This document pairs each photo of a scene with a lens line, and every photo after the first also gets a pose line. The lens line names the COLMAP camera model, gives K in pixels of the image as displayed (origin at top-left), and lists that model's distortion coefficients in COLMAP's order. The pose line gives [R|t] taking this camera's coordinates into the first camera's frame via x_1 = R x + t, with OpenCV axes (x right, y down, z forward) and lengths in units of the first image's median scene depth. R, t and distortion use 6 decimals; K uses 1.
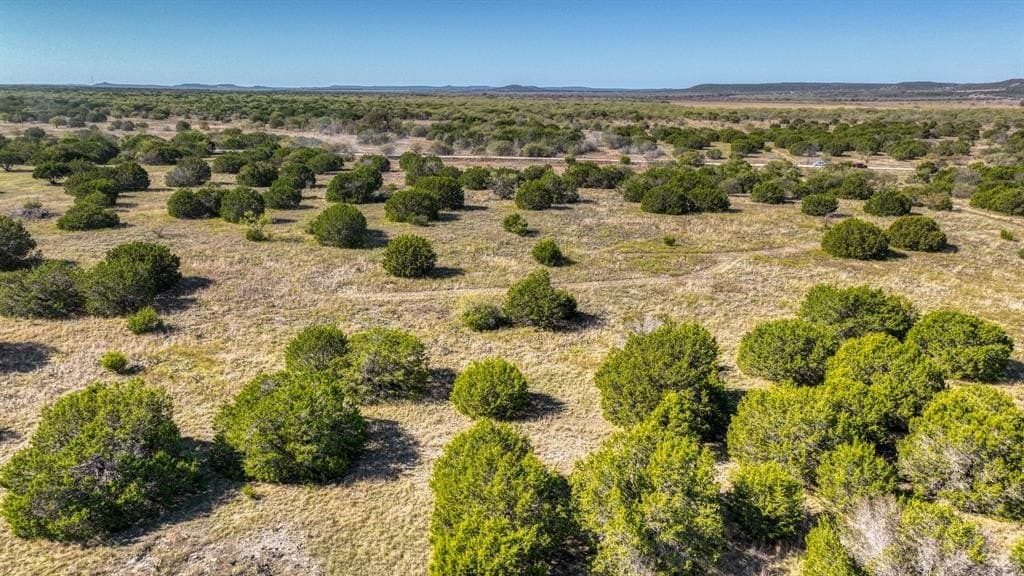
lens RADIAL K [[715.7, 0, 512.0], [0, 715.7, 288.0], [0, 0, 1]] dist [-0.002759, 0.007385]
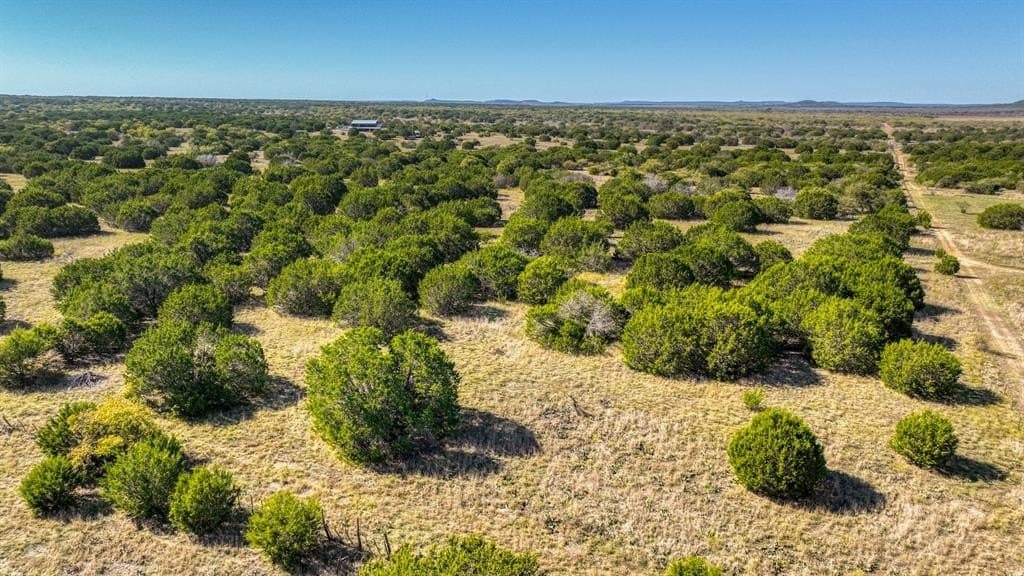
lens RADIAL K [[715.7, 0, 512.0], [0, 715.7, 288.0], [0, 0, 1]] dist [-0.002759, 0.007385]
pose [[0.925923, 0.098288, -0.364699, 0.212612], [-0.105166, 0.994454, 0.001006, 0.305292], [0.362775, 0.037422, 0.931125, -1.129079]]
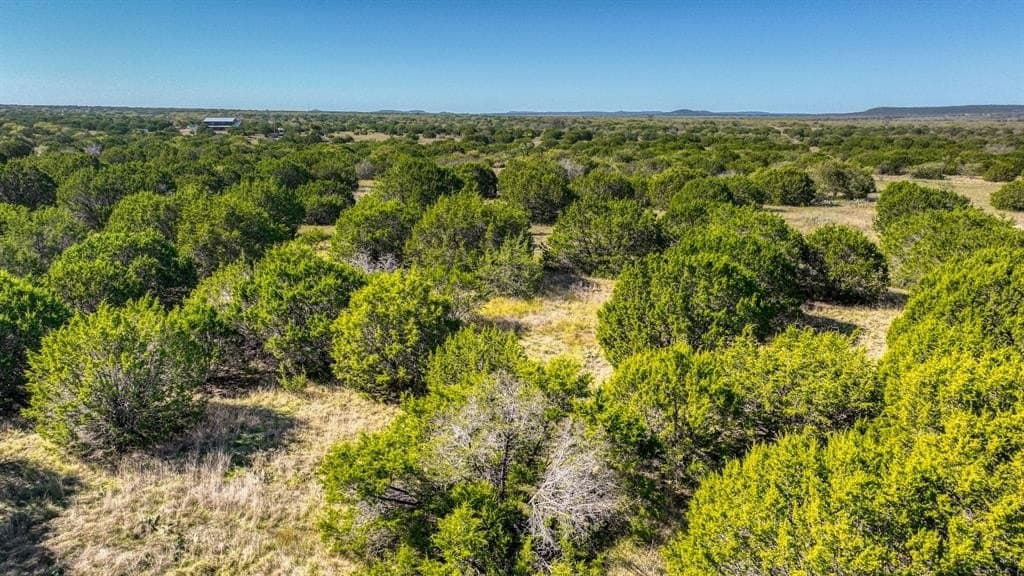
lens RADIAL K [[715.7, 0, 512.0], [0, 715.7, 288.0], [0, 0, 1]] dist [-0.002759, 0.007385]
pose [[0.972760, 0.056191, -0.224900, 0.160346], [-0.063630, 0.997636, -0.025963, 0.295991], [0.222909, 0.039566, 0.974036, -0.958254]]
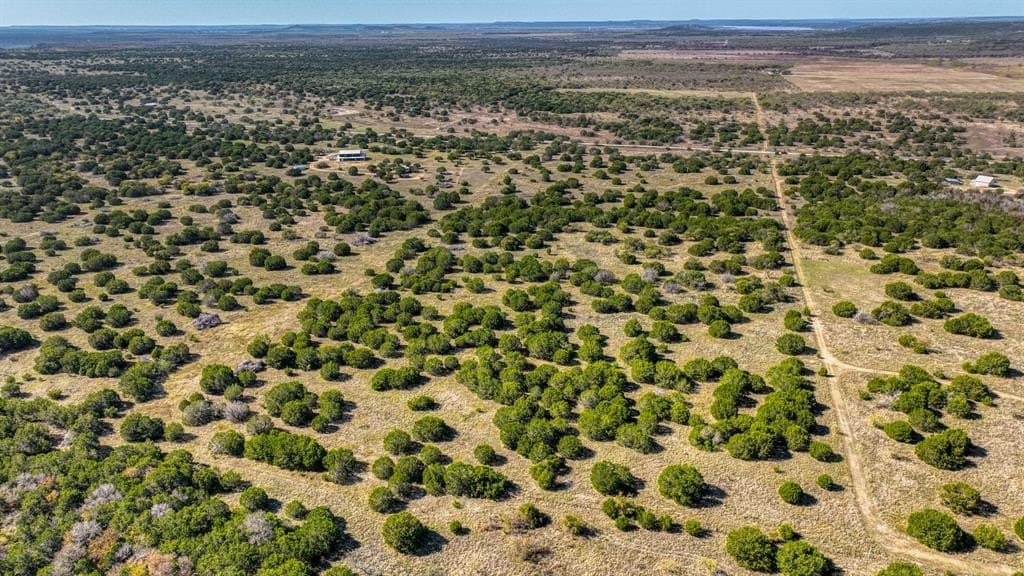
lens RADIAL K [[715.7, 0, 512.0], [0, 715.7, 288.0], [0, 0, 1]] dist [-0.002759, 0.007385]
pose [[0.976947, 0.057911, -0.205477, 0.088437], [-0.039463, 0.994905, 0.092777, 0.103843], [0.209803, -0.082529, 0.974254, -1.620292]]
